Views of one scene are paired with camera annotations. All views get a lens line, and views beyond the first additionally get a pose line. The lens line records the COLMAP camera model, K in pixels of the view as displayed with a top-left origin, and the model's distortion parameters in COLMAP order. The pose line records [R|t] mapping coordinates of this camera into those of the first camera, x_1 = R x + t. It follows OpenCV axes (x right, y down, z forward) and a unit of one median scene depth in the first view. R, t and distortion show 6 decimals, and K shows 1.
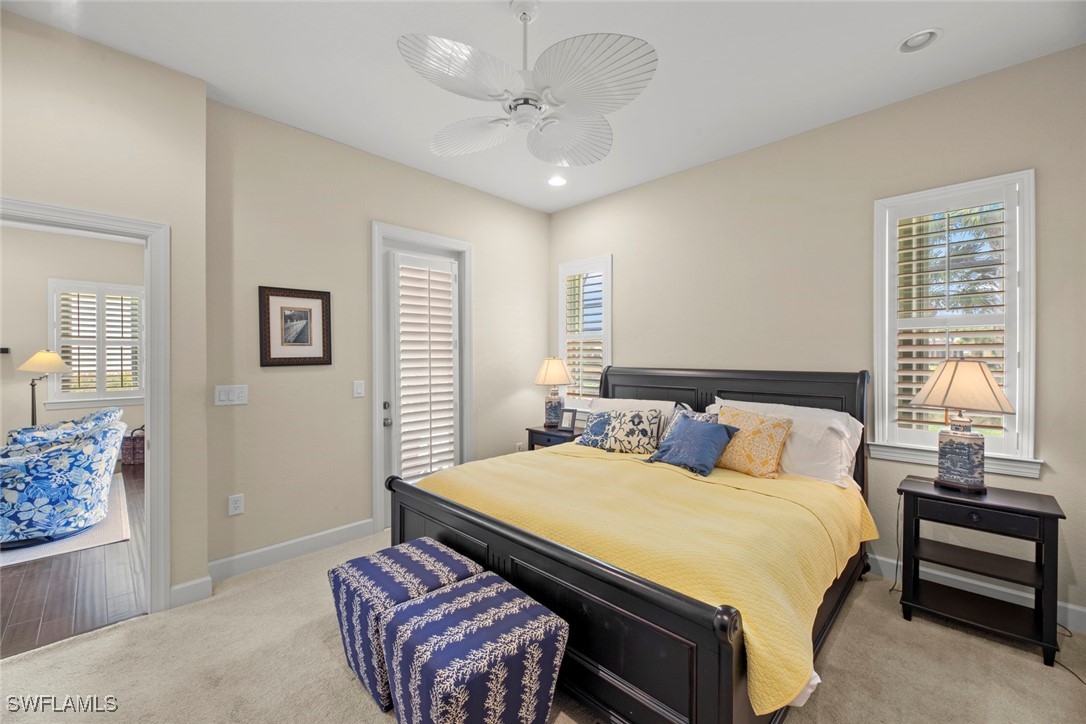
lens RADIAL K [[437.5, 0, 545.5], [0, 437.5, 366.1], [0, 0, 1]] dist [-0.000131, 0.000528]
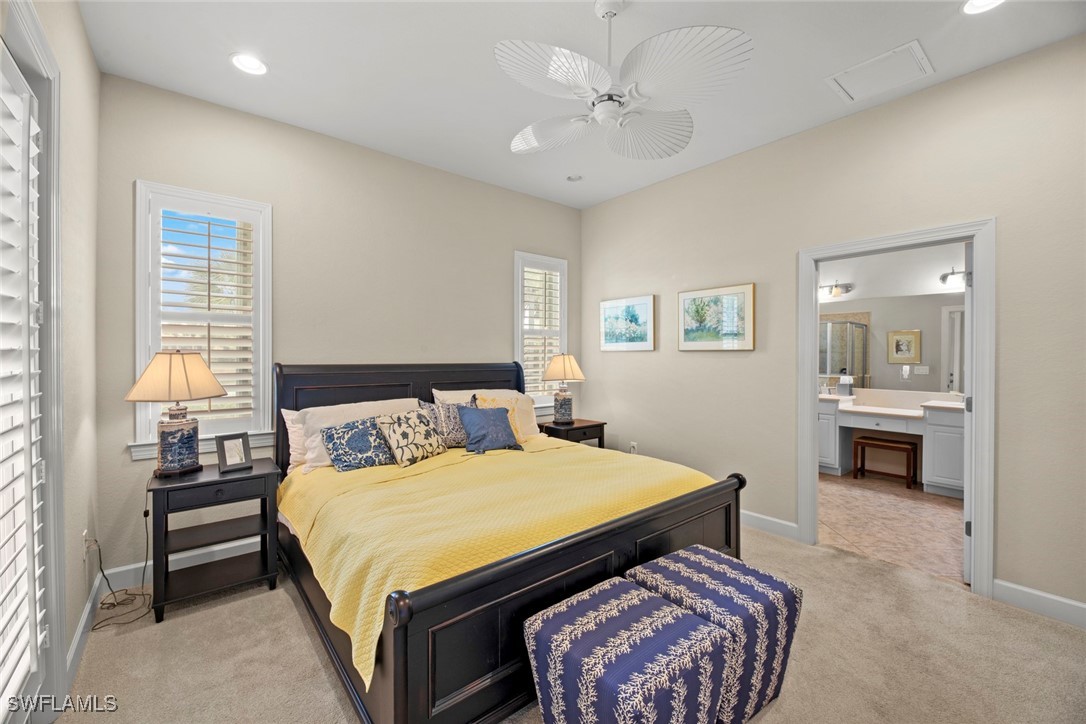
lens RADIAL K [[437.5, 0, 546.4], [0, 437.5, 355.3], [0, 0, 1]] dist [-0.000131, 0.000528]
pose [[0.088491, -0.002547, 0.996074, -0.684834], [0.010630, 0.999942, 0.001612, -0.011935], [-0.996020, 0.010446, 0.088513, 0.664213]]
